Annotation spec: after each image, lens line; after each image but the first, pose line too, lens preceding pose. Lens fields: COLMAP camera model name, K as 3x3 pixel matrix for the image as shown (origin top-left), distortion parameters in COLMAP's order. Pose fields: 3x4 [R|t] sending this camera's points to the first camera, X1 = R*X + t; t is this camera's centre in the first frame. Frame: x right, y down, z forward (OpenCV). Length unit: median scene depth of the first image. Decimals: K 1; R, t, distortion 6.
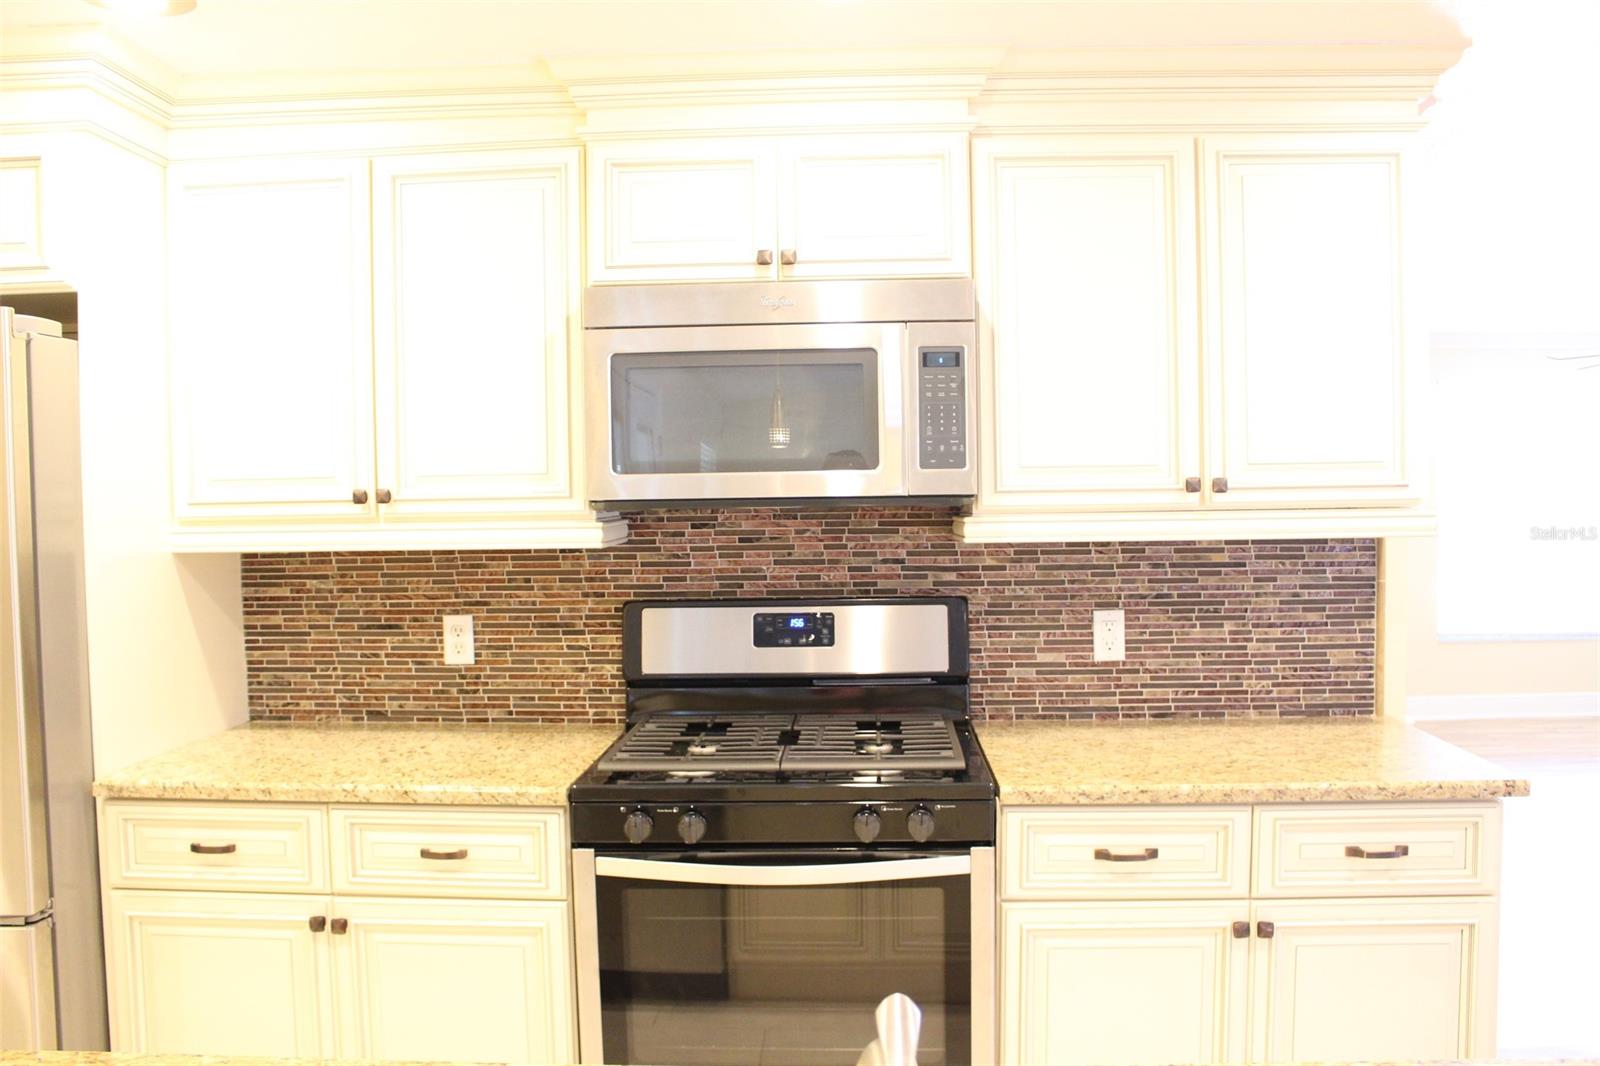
lens RADIAL K [[1325.8, 0, 790.9], [0, 1325.8, 542.7], [0, 0, 1]] dist [-0.157821, 0.132296]
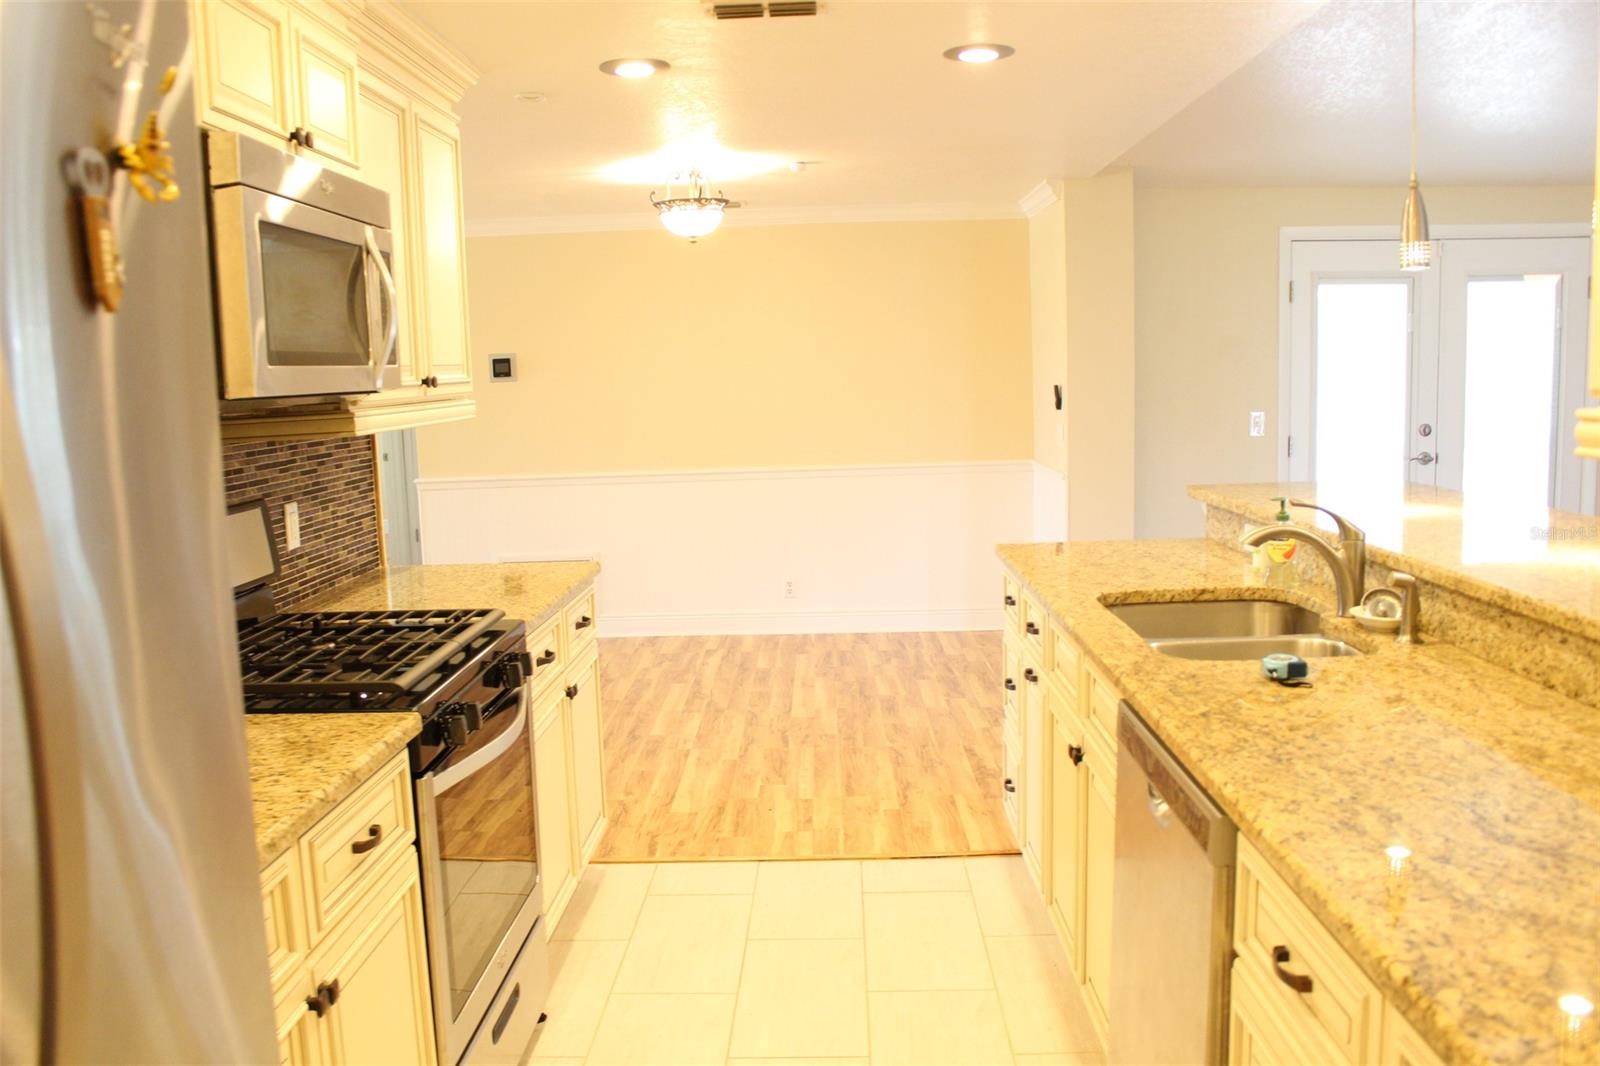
lens RADIAL K [[1325.8, 0, 790.9], [0, 1325.8, 542.7], [0, 0, 1]] dist [-0.157821, 0.132296]
pose [[-0.018146, -0.113580, 0.993363, -0.838980], [0.076202, 0.990480, 0.114643, -0.007613], [-0.996927, 0.077776, -0.009318, 0.599572]]
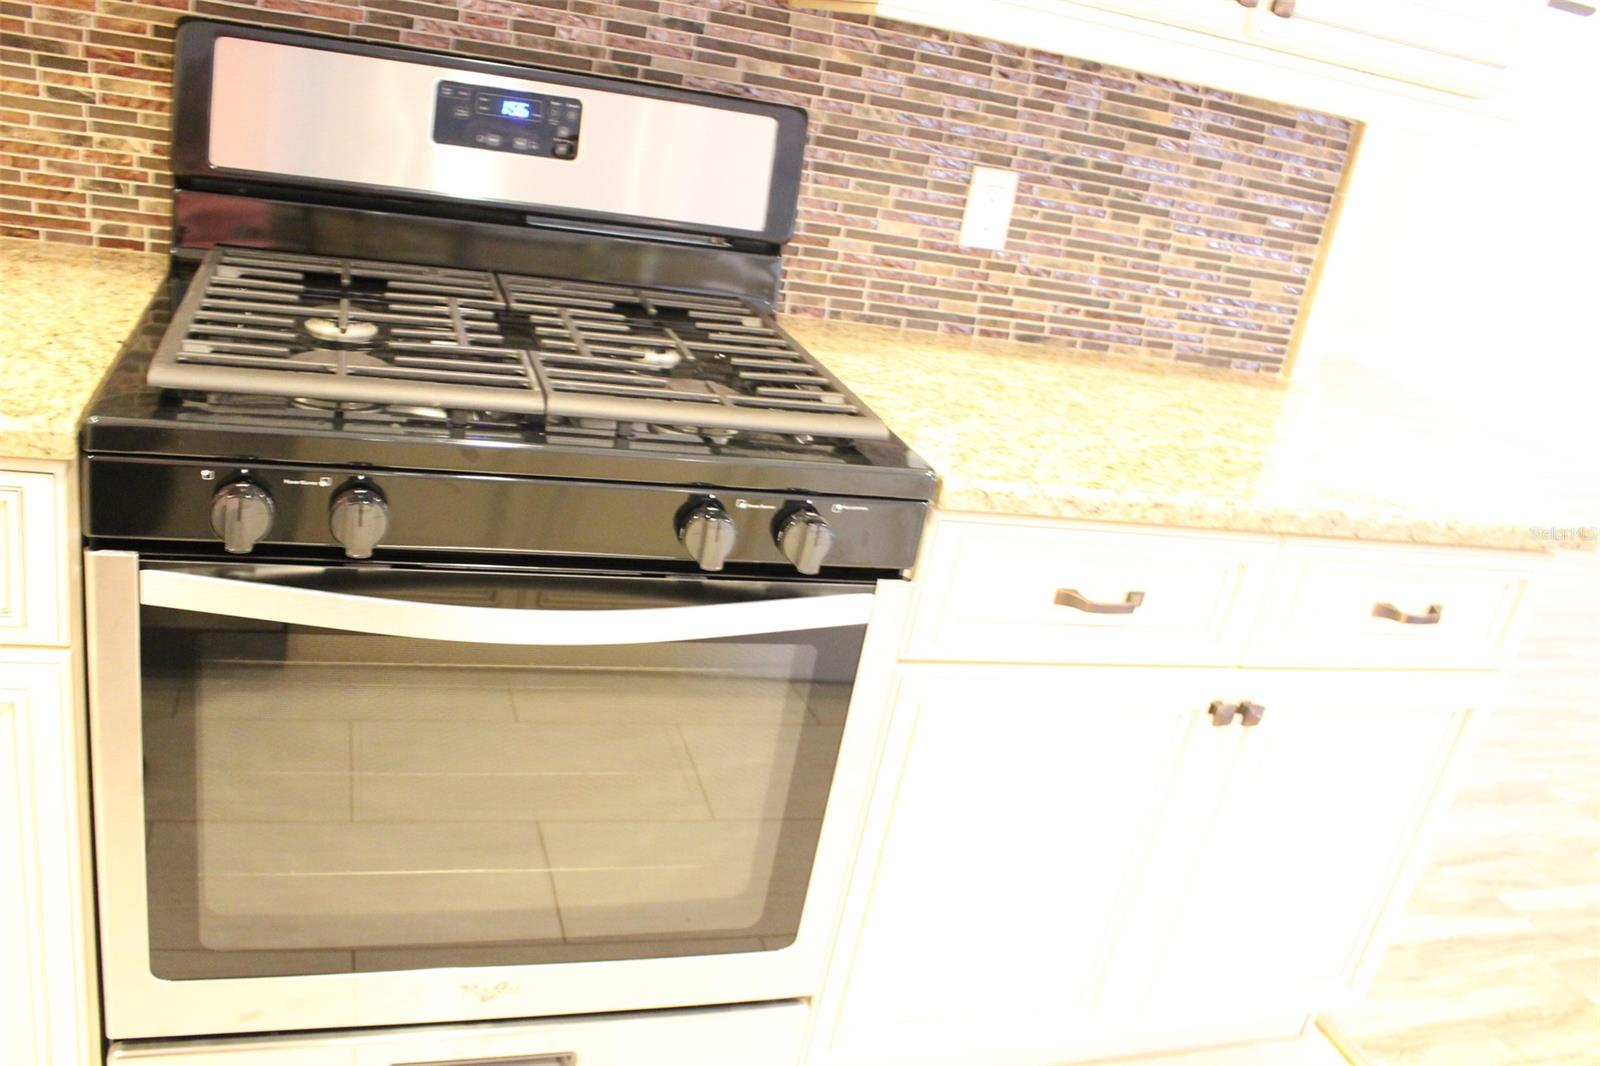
lens RADIAL K [[1325.8, 0, 790.9], [0, 1325.8, 542.7], [0, 0, 1]] dist [-0.157821, 0.132296]
pose [[0.918730, 0.039403, 0.392915, -0.092851], [-0.176358, 0.931208, 0.318982, 0.035649], [-0.353317, -0.362352, 0.862478, 0.421365]]
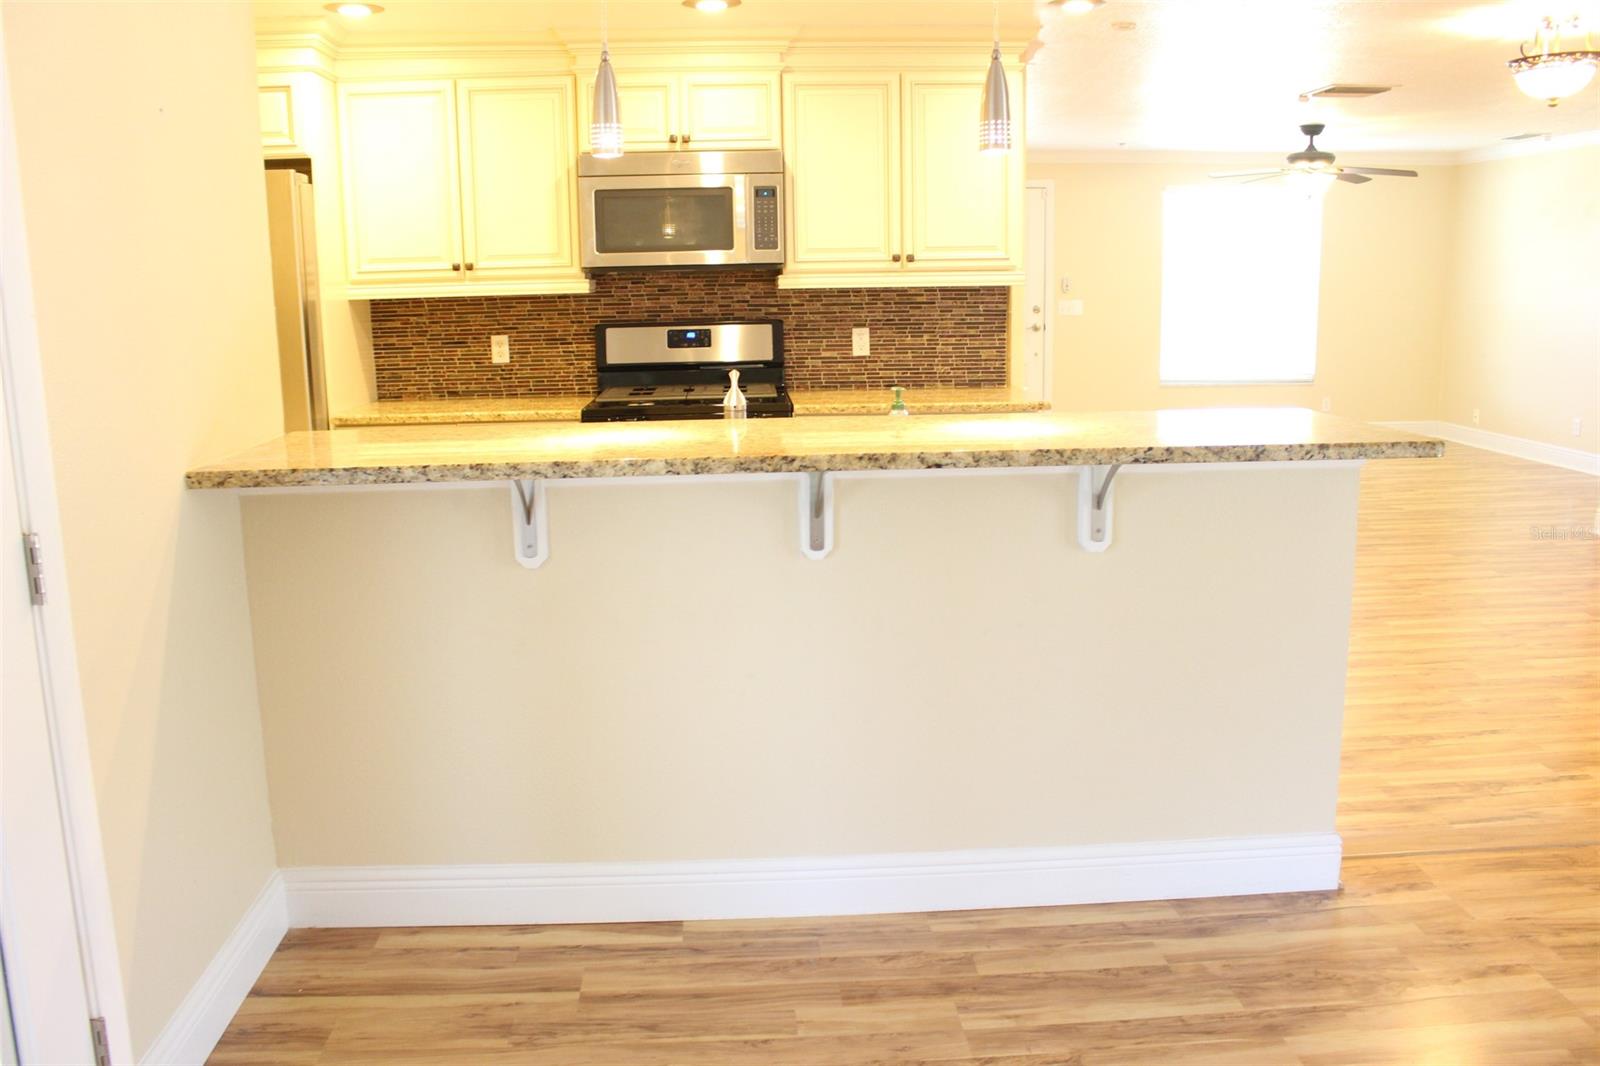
lens RADIAL K [[1325.8, 0, 790.9], [0, 1325.8, 542.7], [0, 0, 1]] dist [-0.157821, 0.132296]
pose [[0.994590, -0.022139, 0.101492, -0.048892], [0.005947, 0.987558, 0.157141, 0.057453], [-0.103708, -0.155687, 0.982347, -0.850150]]
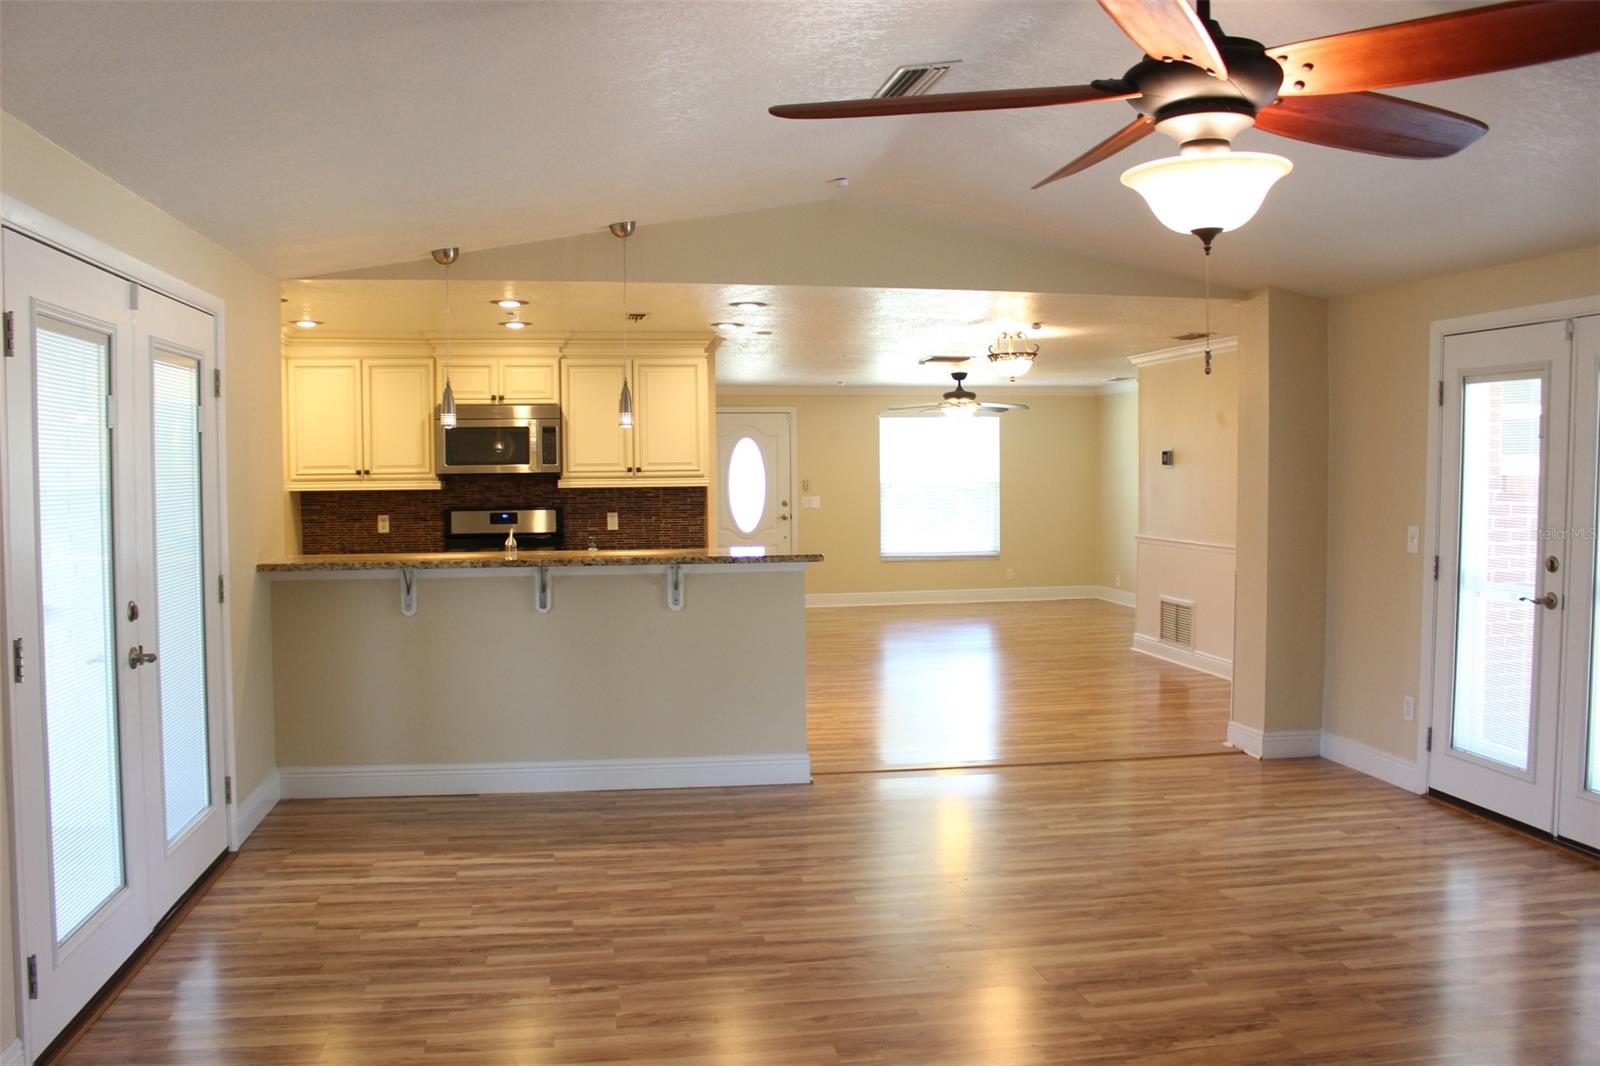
lens RADIAL K [[1325.8, 0, 790.9], [0, 1325.8, 542.7], [0, 0, 1]] dist [-0.157821, 0.132296]
pose [[0.977734, -0.003300, 0.209824, 0.012486], [0.001298, 0.999952, 0.009682, 0.090583], [-0.209846, -0.009194, 0.977691, -1.965961]]
